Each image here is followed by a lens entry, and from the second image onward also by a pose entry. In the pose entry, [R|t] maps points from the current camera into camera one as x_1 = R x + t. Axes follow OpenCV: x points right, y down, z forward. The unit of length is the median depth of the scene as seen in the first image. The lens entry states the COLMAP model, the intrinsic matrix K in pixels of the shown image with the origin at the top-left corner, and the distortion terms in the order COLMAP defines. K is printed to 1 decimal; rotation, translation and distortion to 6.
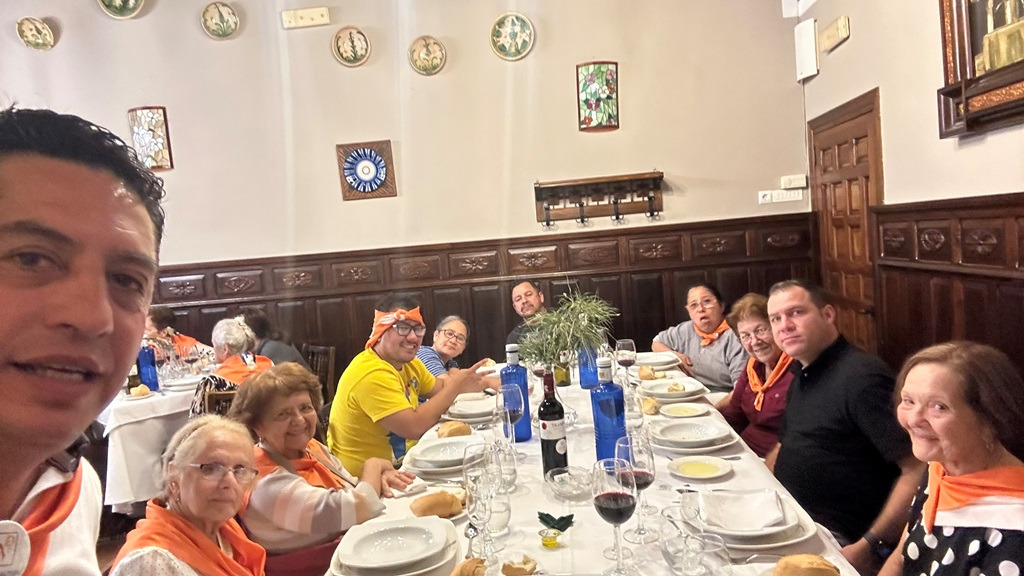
lens RADIAL K [[746.5, 0, 509.3], [0, 746.5, 292.1], [0, 0, 1]] dist [0.166663, -0.238827]
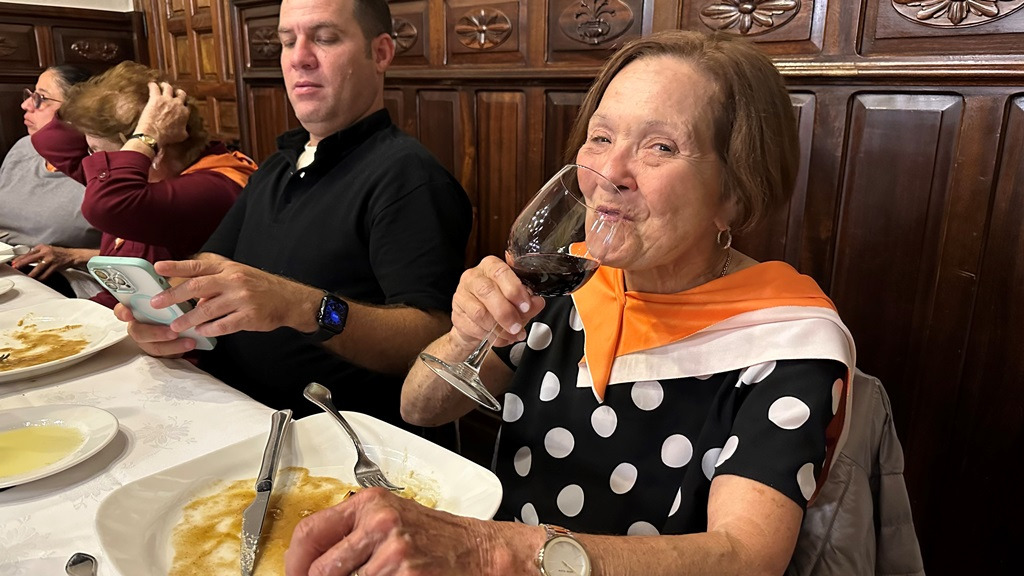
lens RADIAL K [[725.0, 0, 509.2], [0, 725.0, 288.4], [0, 0, 1]] dist [-0.045147, 0.005142]
pose [[0.588707, -0.105296, 0.801459, 0.070218], [0.015146, 0.992743, 0.119301, 0.105209], [-0.808204, -0.058094, 0.586030, 0.464220]]
